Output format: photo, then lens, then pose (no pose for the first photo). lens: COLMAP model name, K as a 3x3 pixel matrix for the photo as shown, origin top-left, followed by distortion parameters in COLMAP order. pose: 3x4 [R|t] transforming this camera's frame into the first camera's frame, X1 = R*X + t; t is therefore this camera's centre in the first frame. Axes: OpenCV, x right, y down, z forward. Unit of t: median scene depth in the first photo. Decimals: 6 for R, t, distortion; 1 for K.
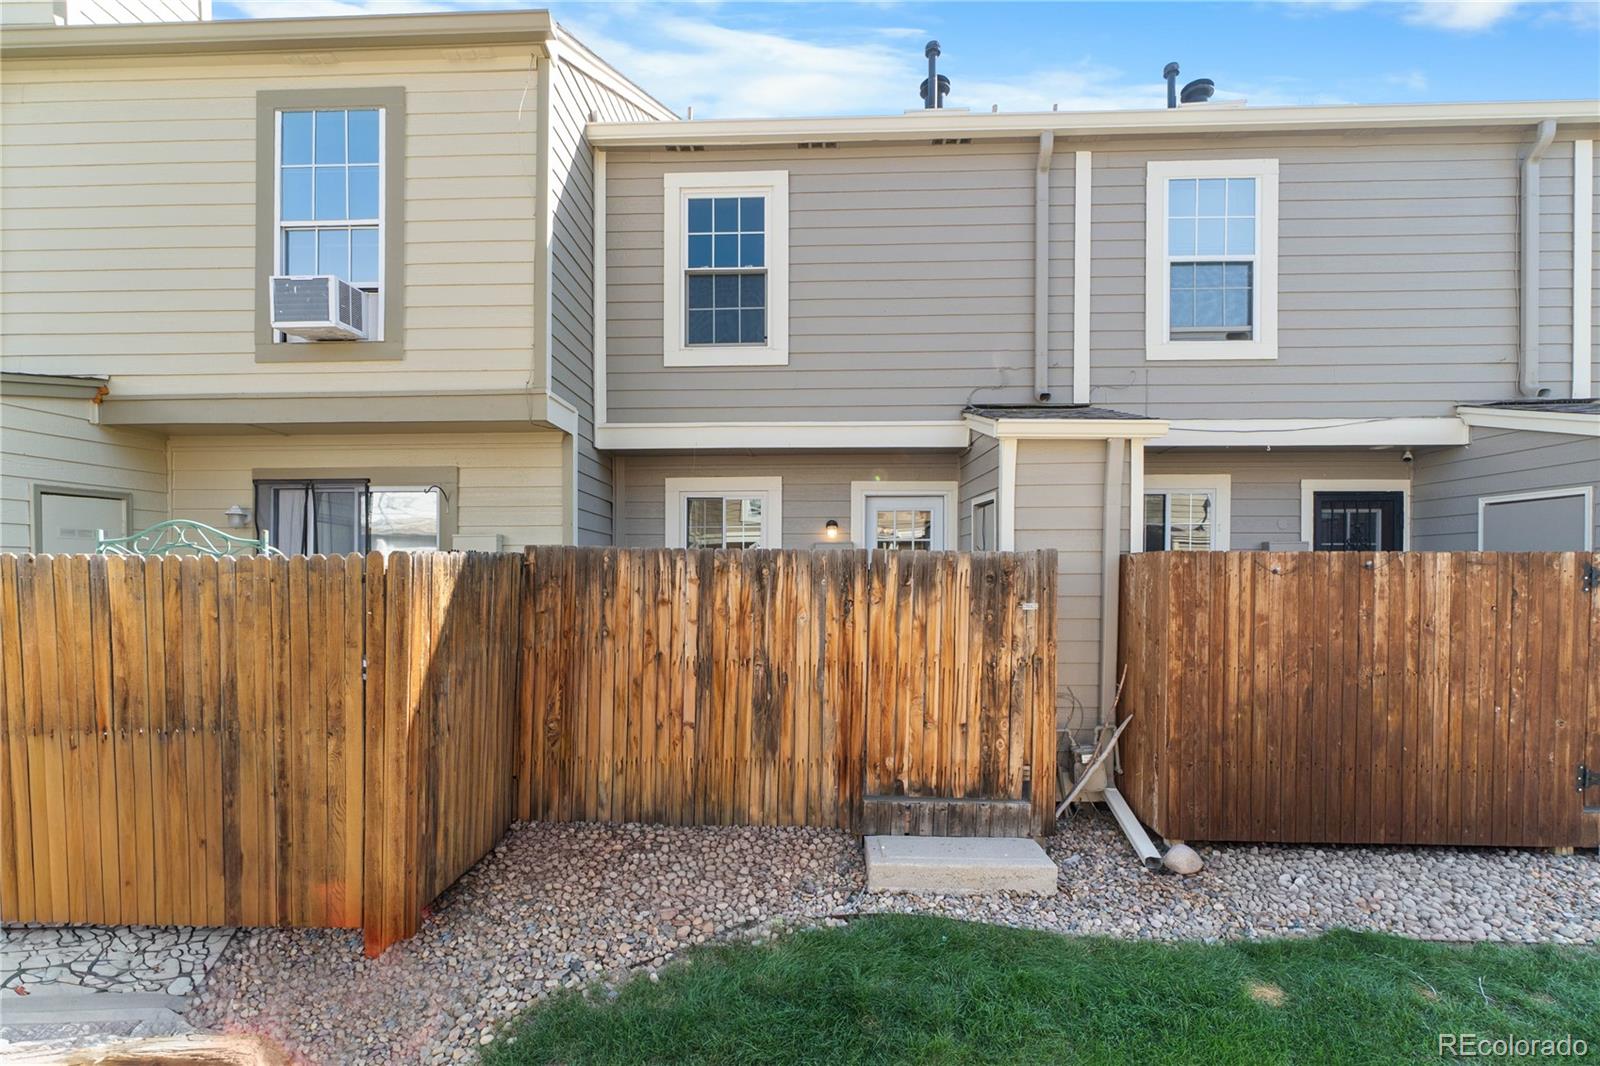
lens RADIAL K [[694.3, 0, 846.7], [0, 694.3, 574.3], [0, 0, 1]] dist [-0.006175, 0.001984]
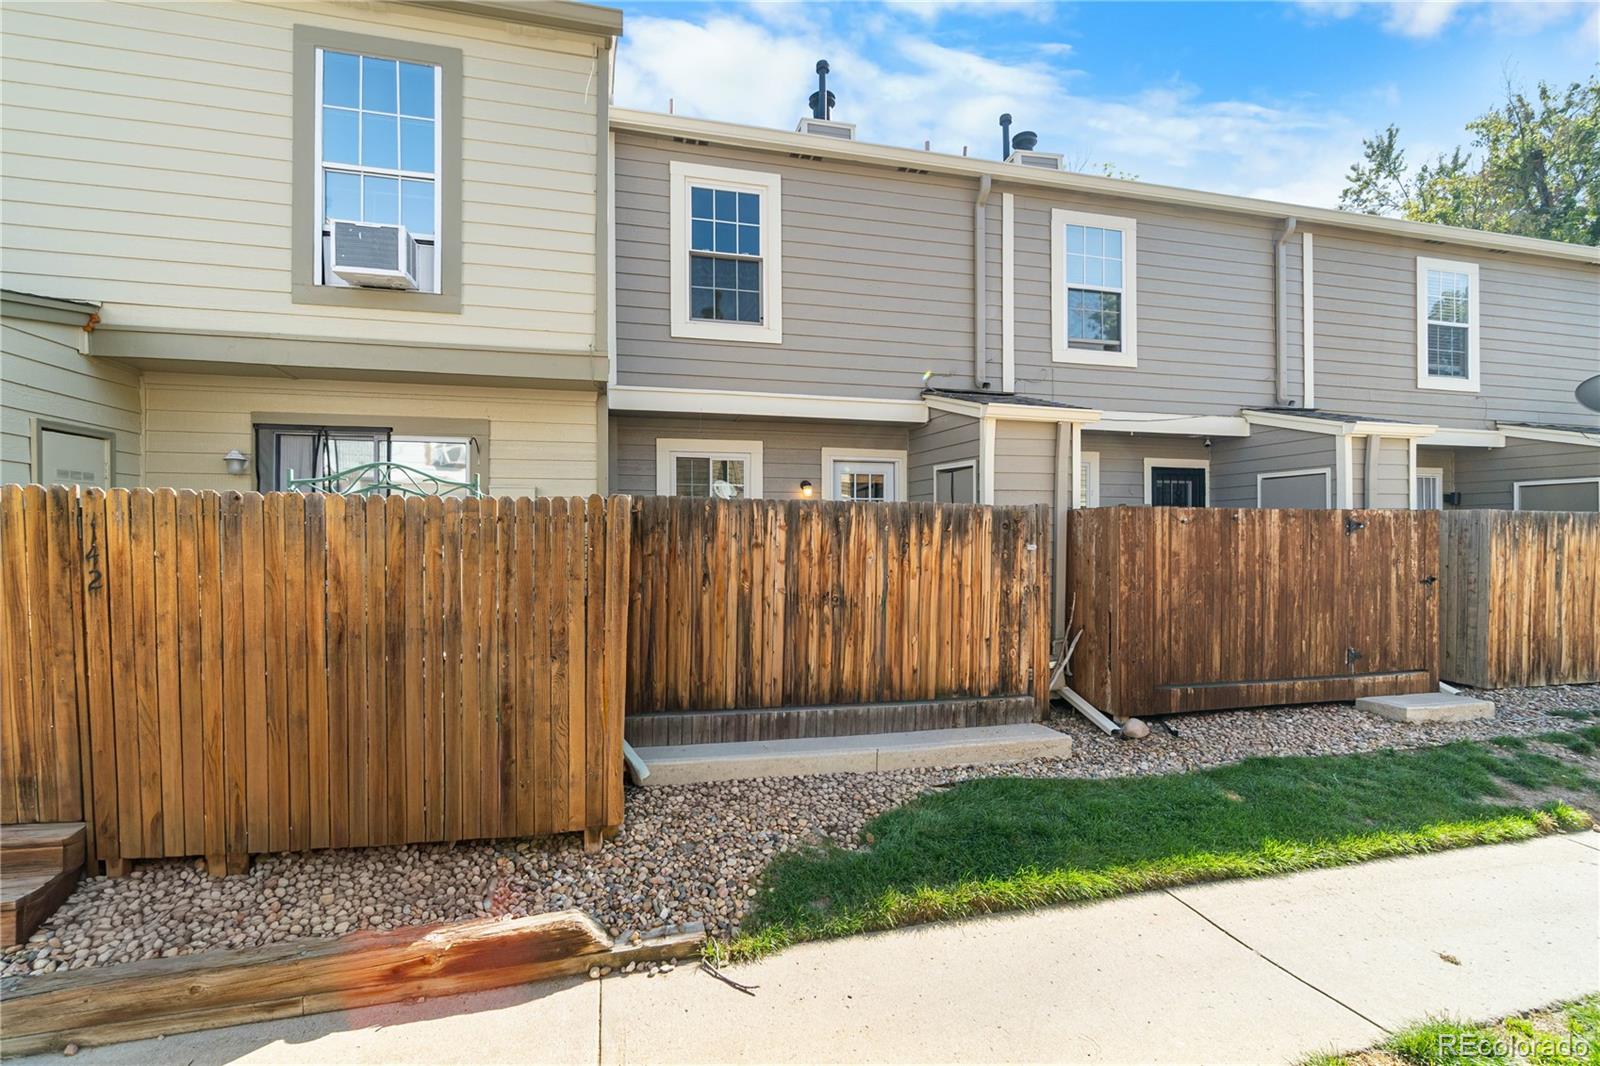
lens RADIAL K [[694.3, 0, 793.2], [0, 694.3, 535.3], [0, 0, 1]] dist [-0.006175, 0.001984]
pose [[0.960763, -0.000266, 0.277371, -0.466165], [0.003541, 0.999930, -0.011308, 0.032439], [-0.277348, 0.011846, 0.960696, -0.121722]]
